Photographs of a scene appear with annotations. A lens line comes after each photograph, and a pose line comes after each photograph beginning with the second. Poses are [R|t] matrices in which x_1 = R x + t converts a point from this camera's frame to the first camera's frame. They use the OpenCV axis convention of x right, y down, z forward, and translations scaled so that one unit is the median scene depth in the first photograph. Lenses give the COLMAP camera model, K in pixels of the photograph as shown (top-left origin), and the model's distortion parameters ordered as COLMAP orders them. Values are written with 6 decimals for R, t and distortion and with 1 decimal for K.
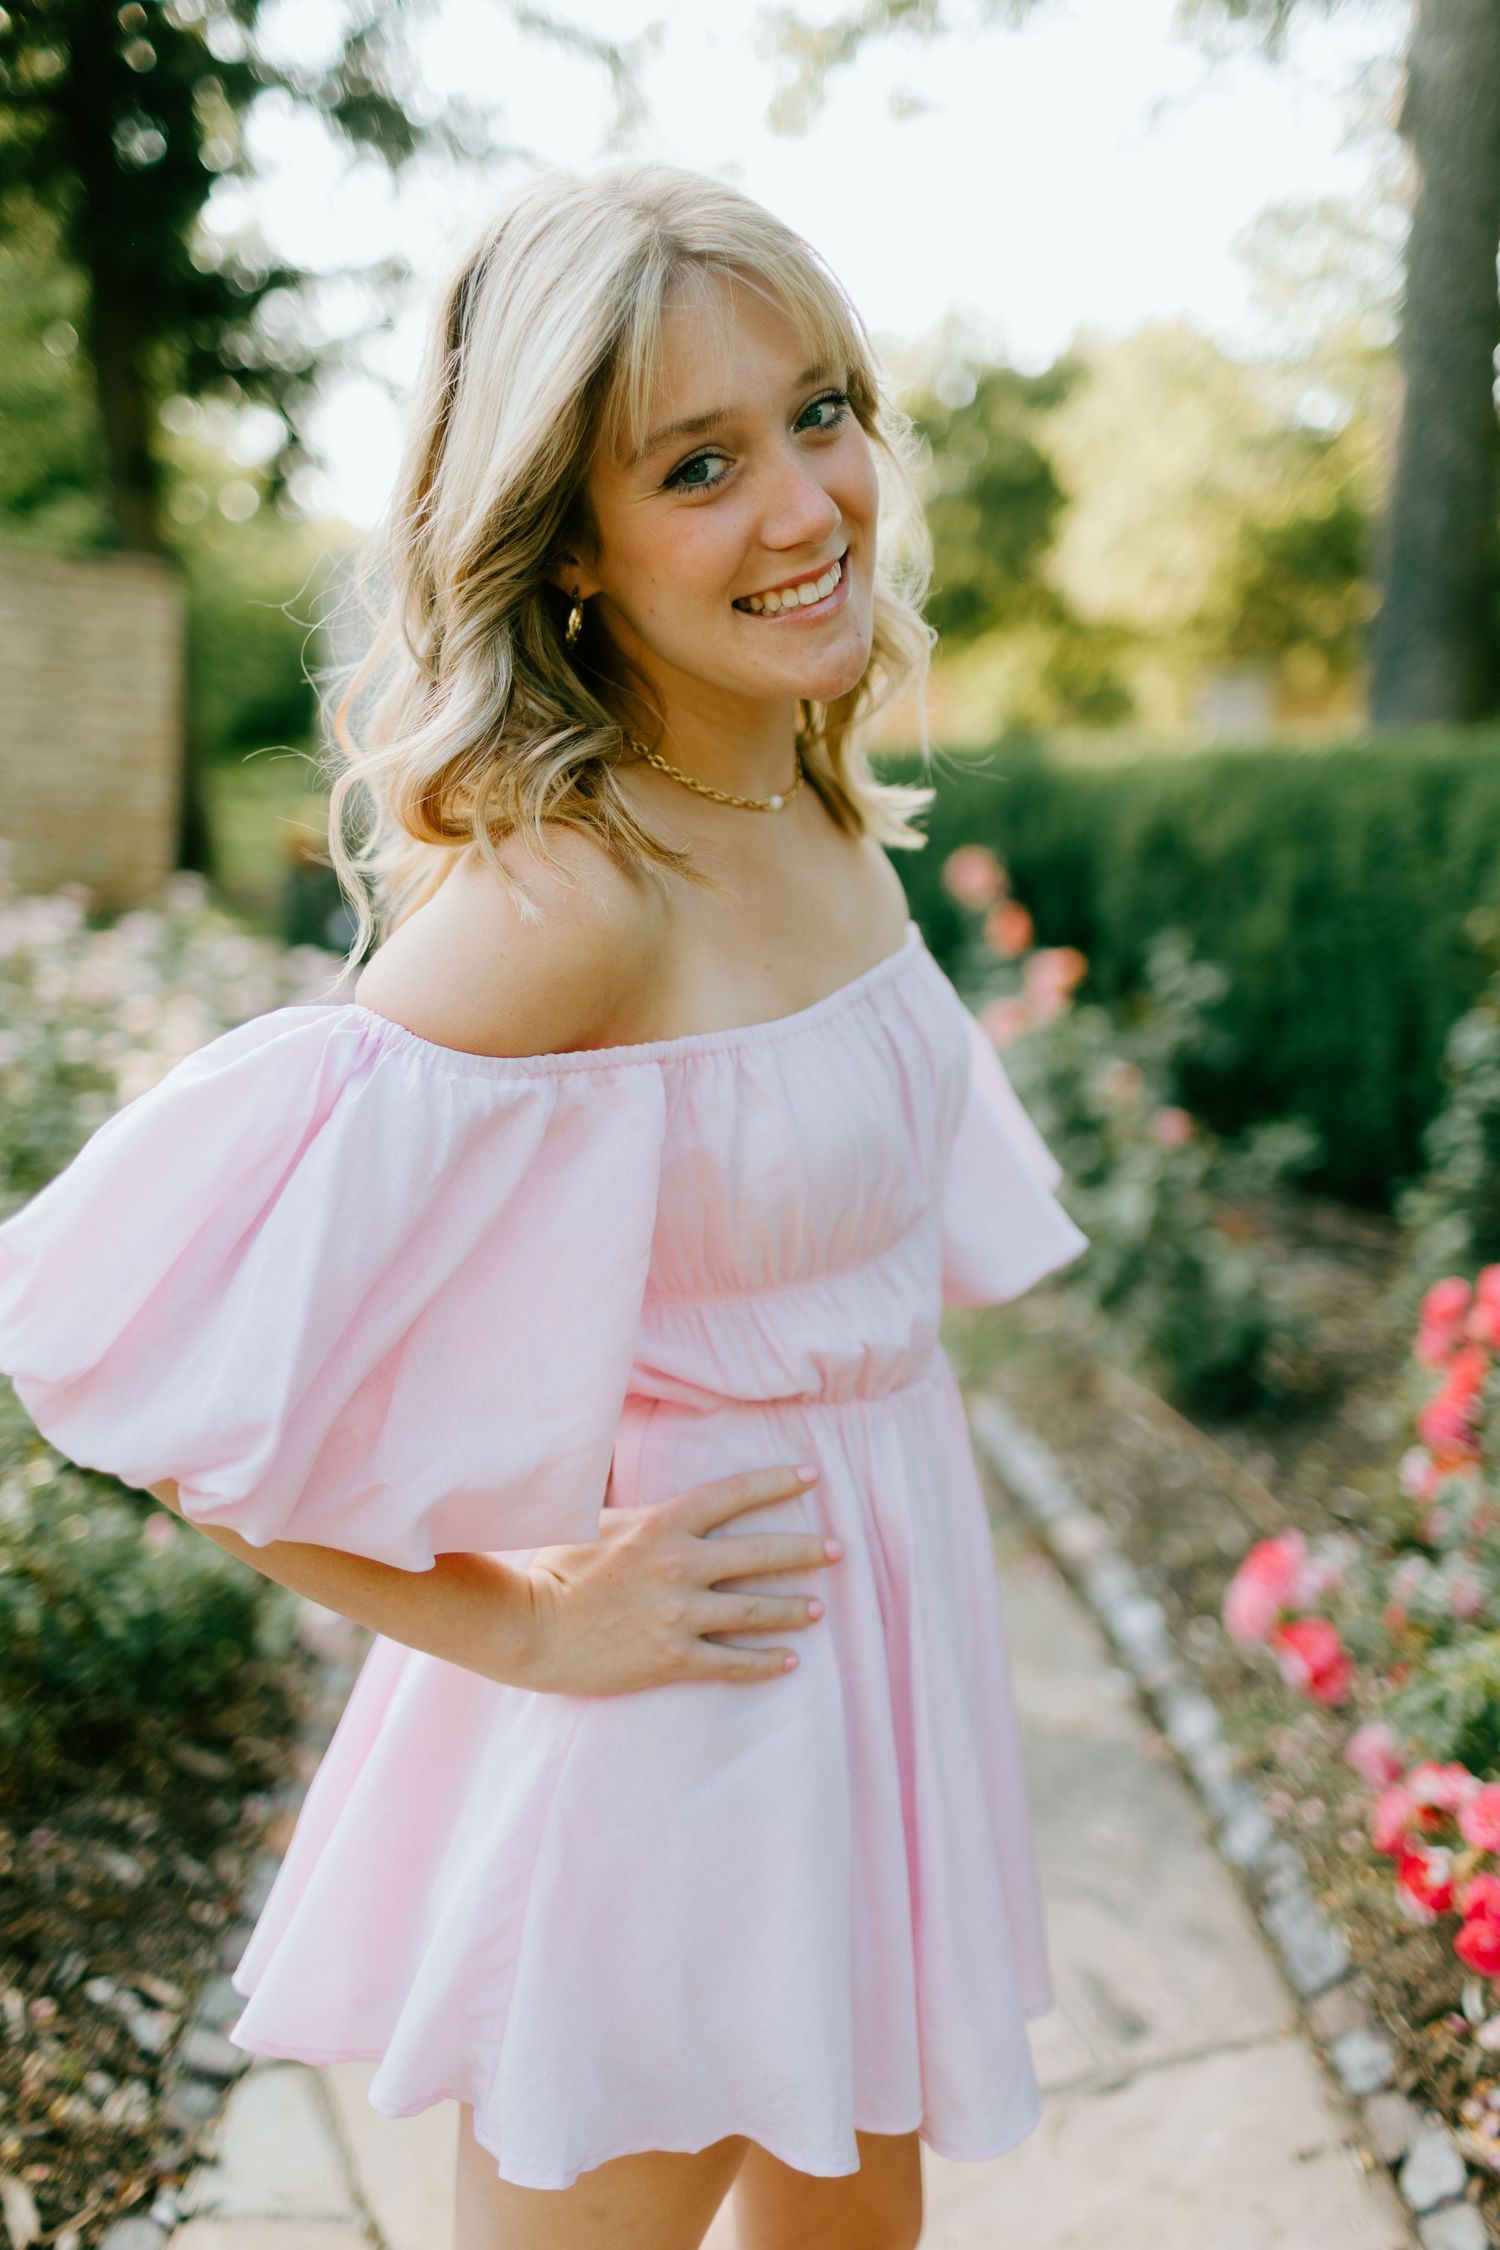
lens RADIAL K [[2216.2, 0, 729.4], [0, 2216.2, 1163.9], [0, 0, 1]] dist [0.006052, -0.010944]
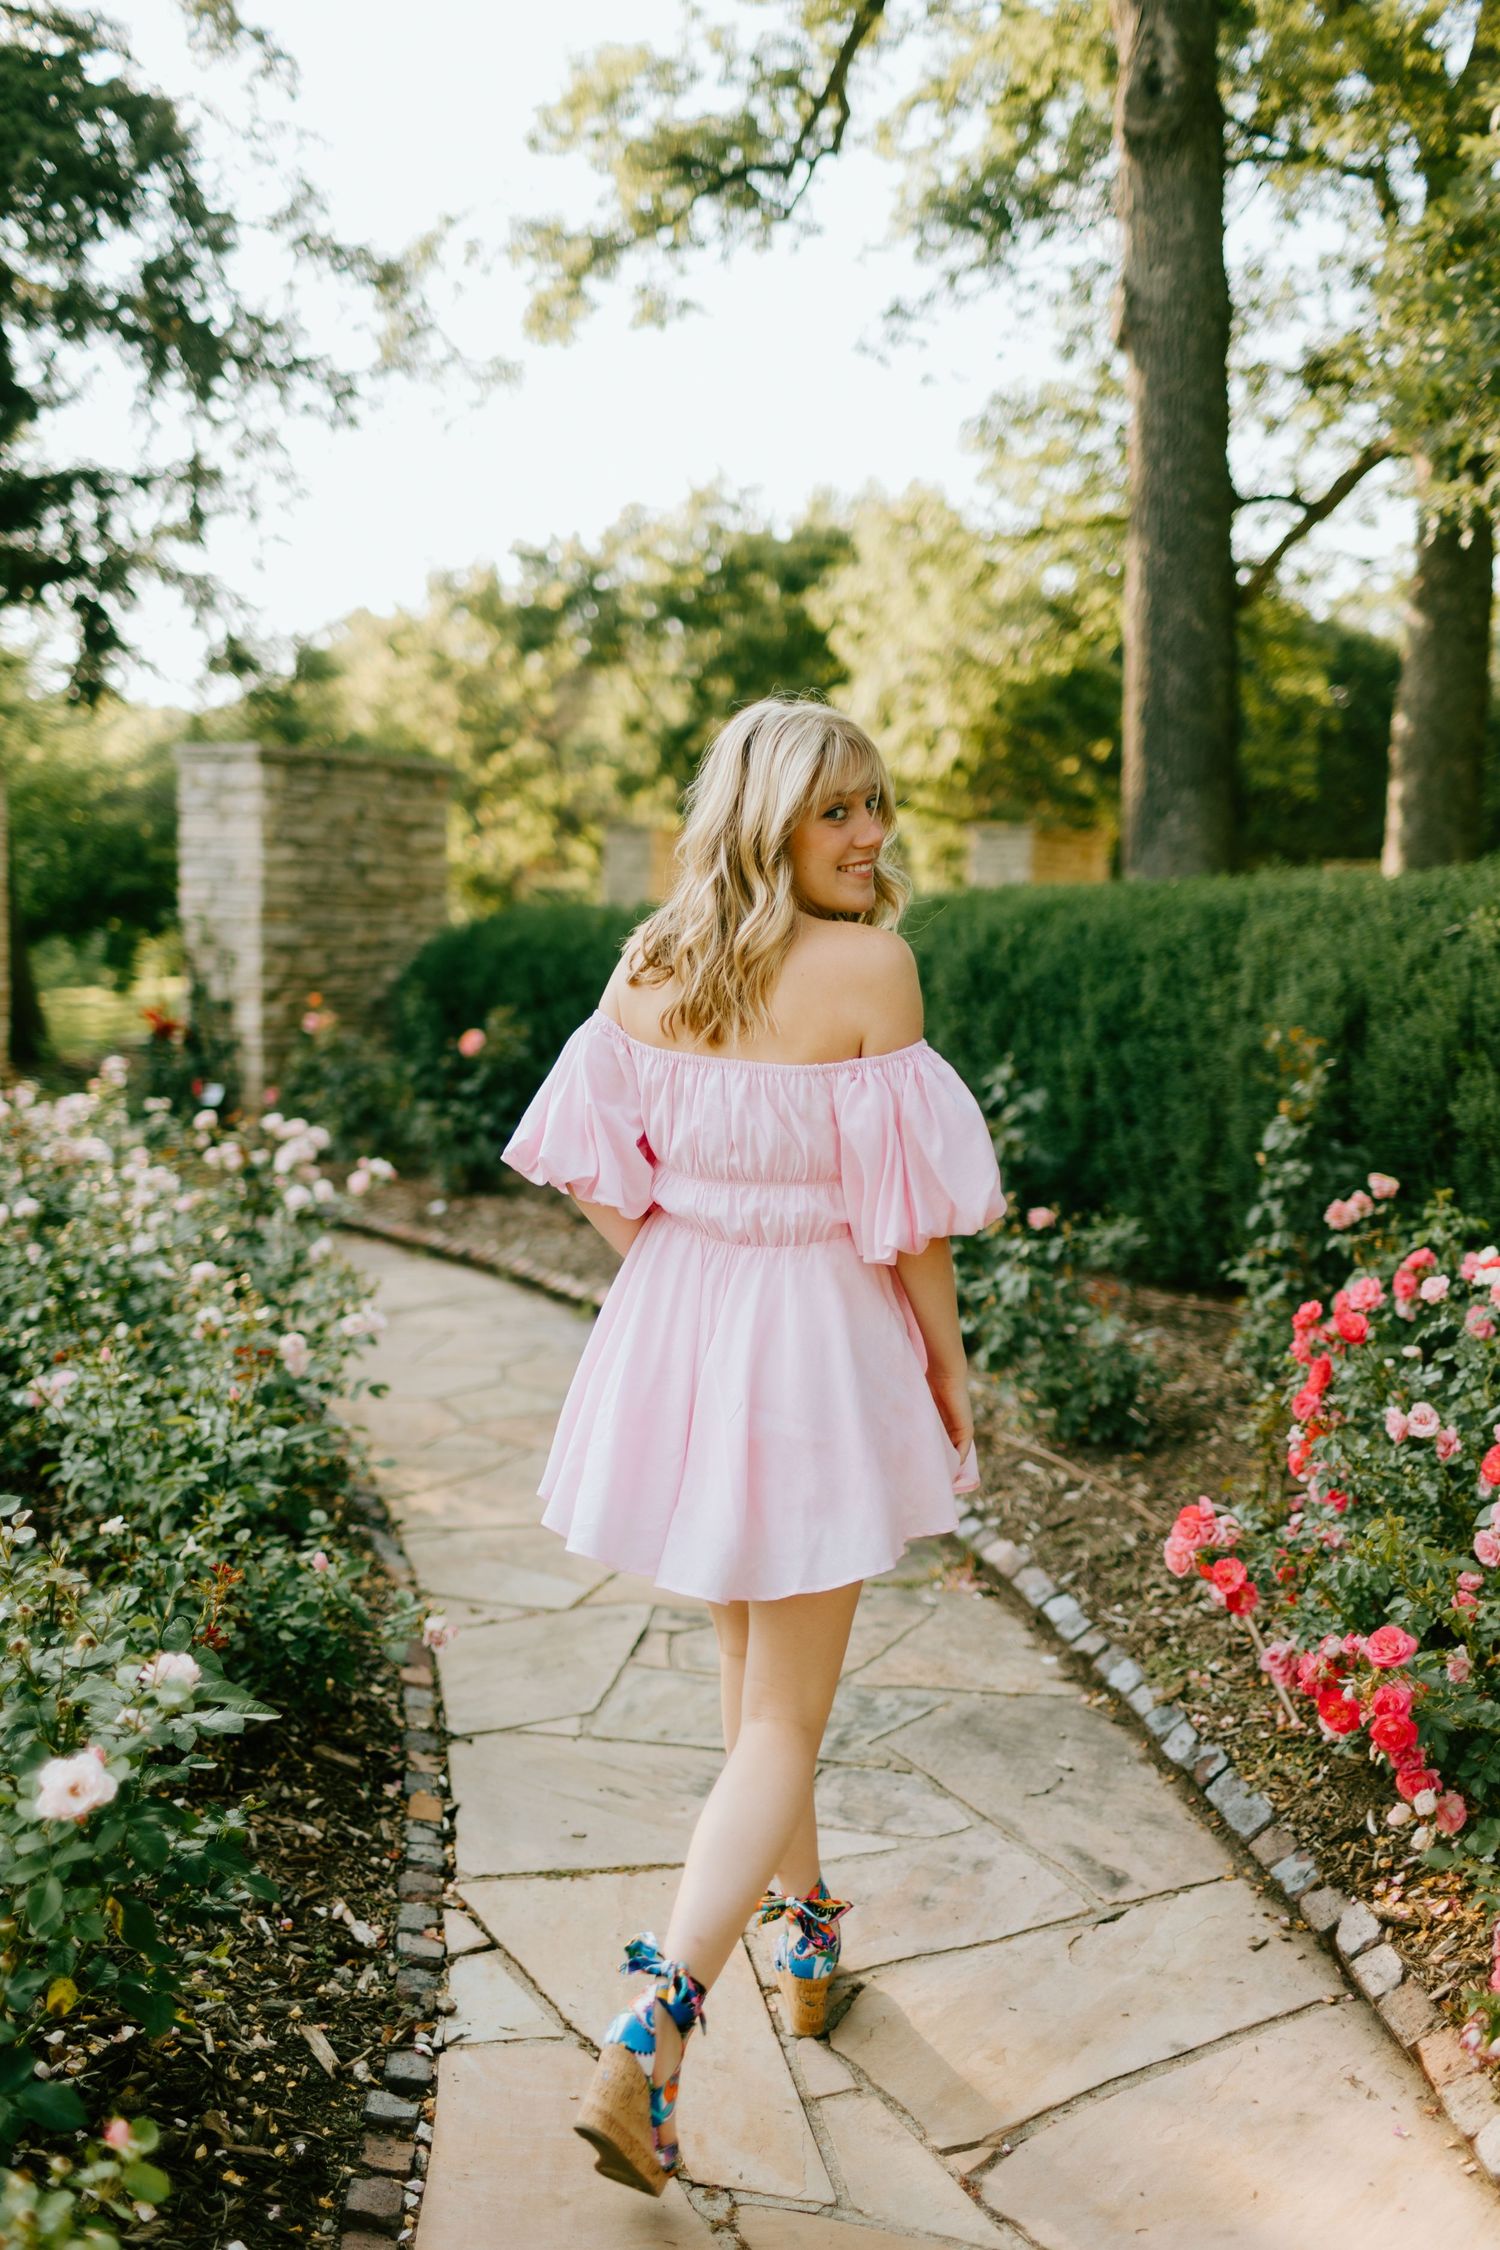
lens RADIAL K [[2199.3, 0, 716.9], [0, 2199.3, 1207.2], [0, 0, 1]] dist [0.002653, -0.010500]
pose [[0.993963, -0.052594, 0.096285, -0.098322], [0.057247, 0.997290, -0.046220, 0.025991], [-0.093593, 0.051453, 0.994280, -0.181429]]
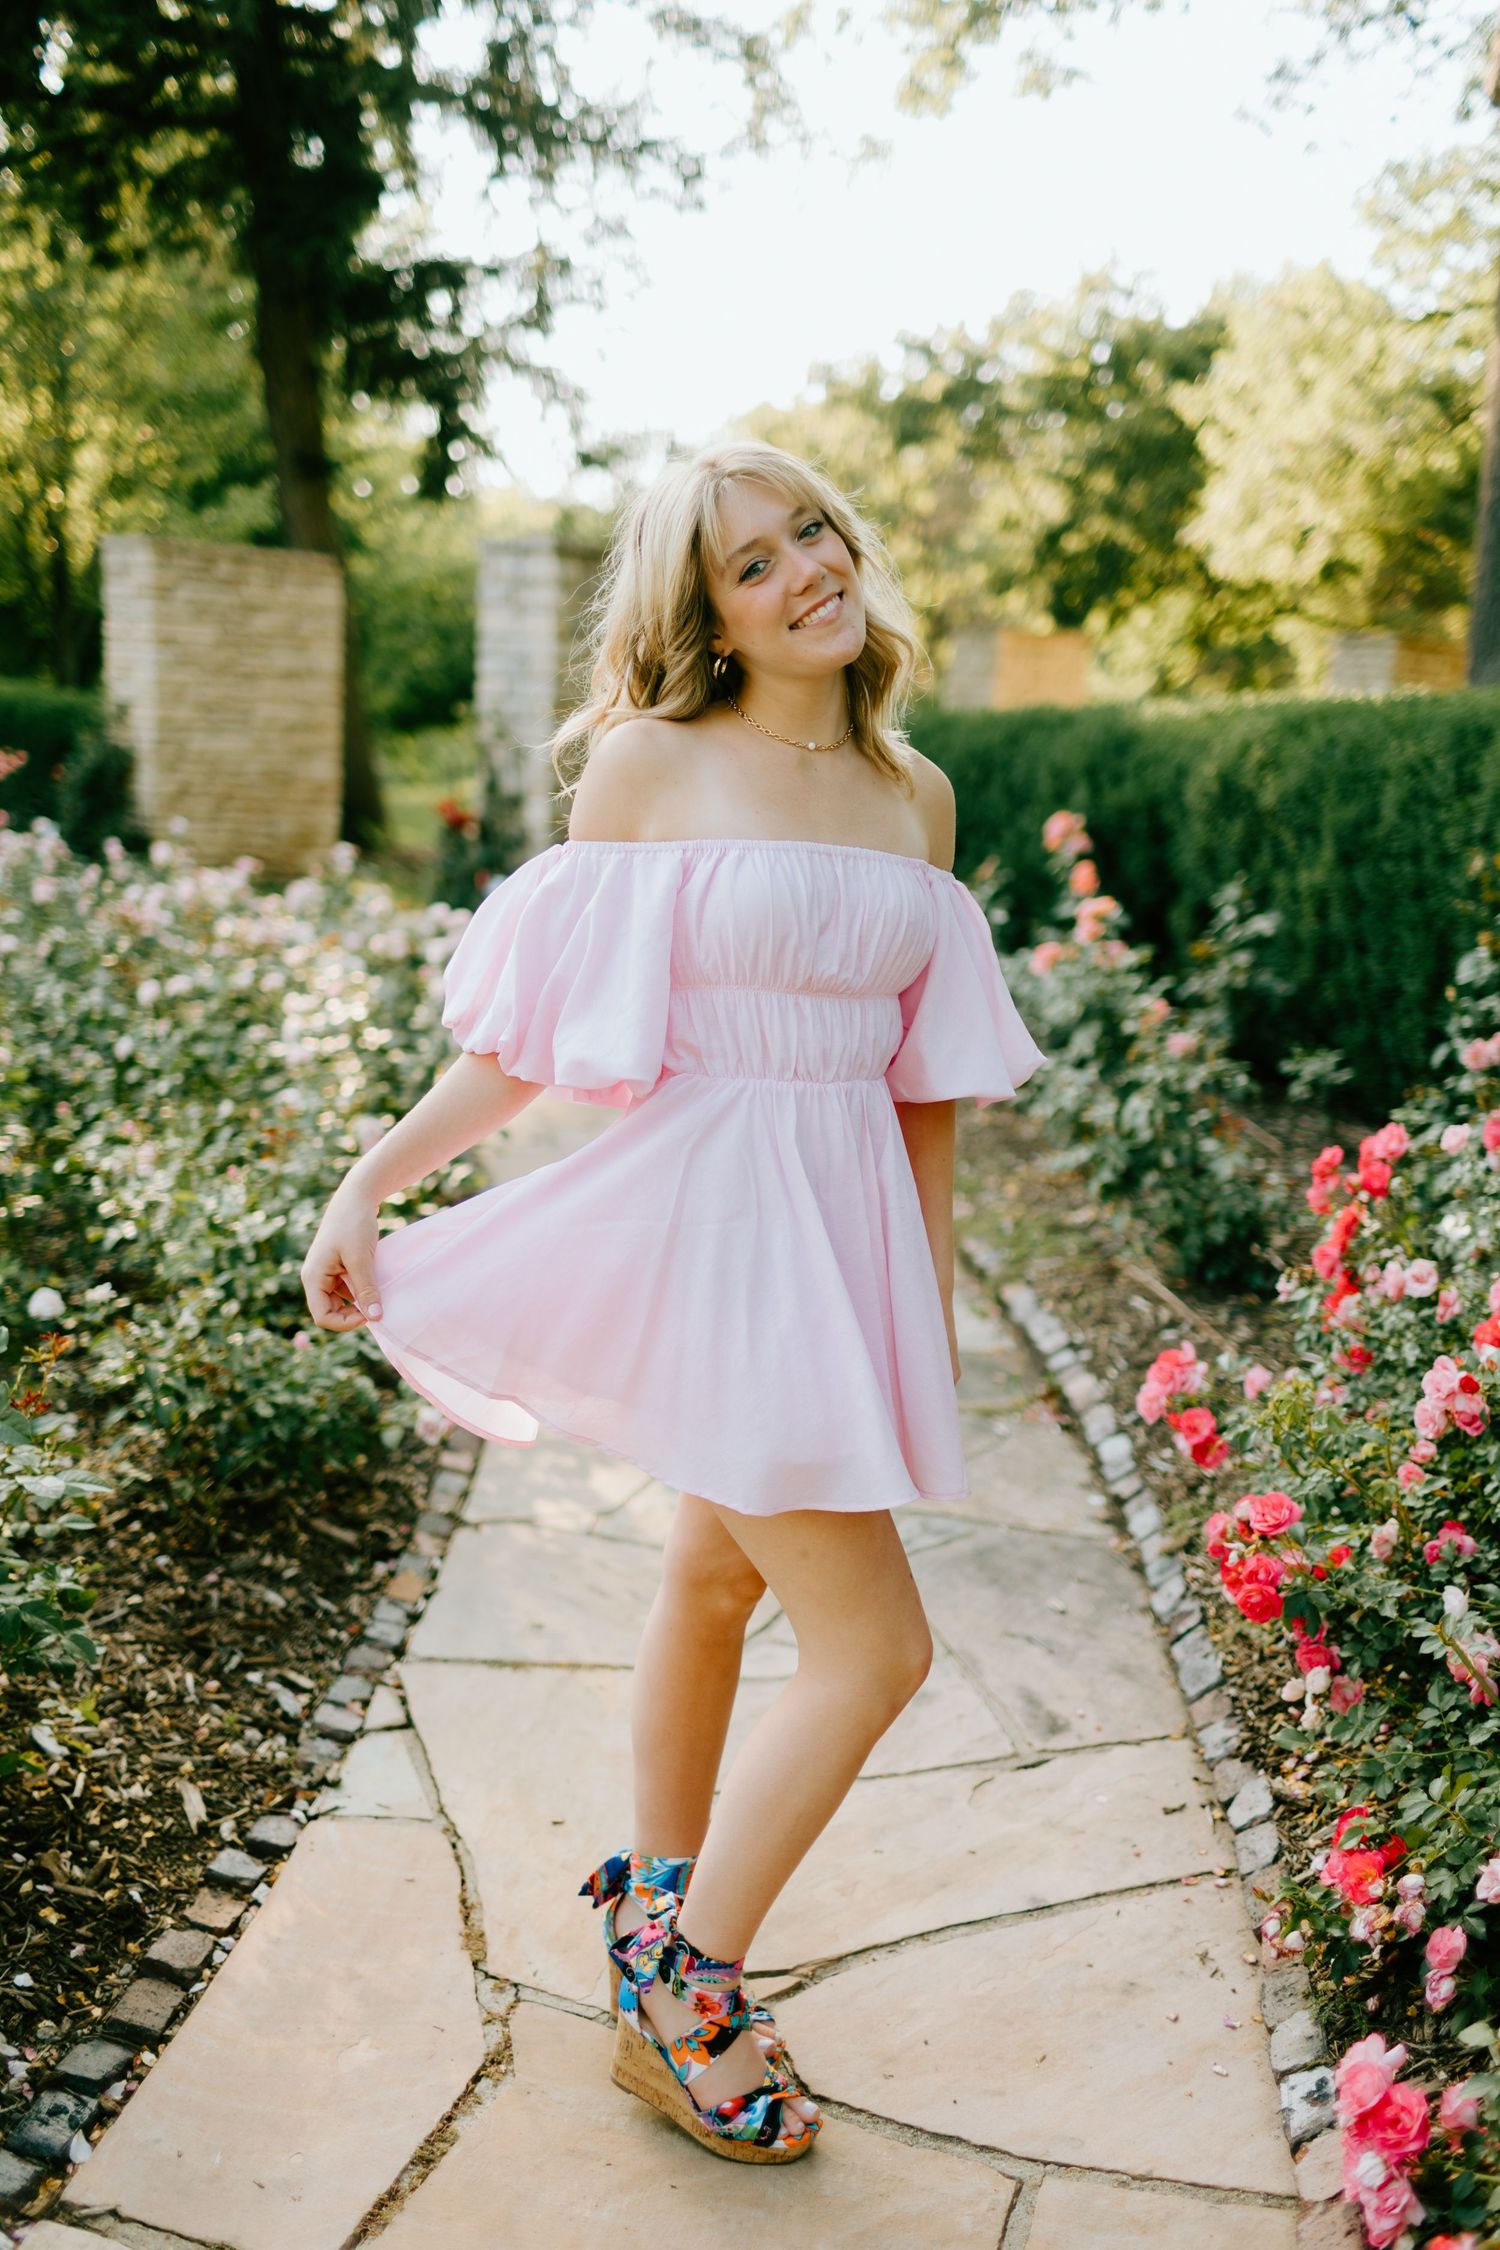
lens RADIAL K [[2189.5, 0, 706.6], [0, 2189.5, 1179.2], [0, 0, 1]] dist [0.007719, -0.004384]
pose [[0.996349, 0.001355, -0.085358, 0.057524], [0.000609, 0.999736, 0.022986, 0.030622], [0.085366, -0.022954, 0.996085, -0.161468]]
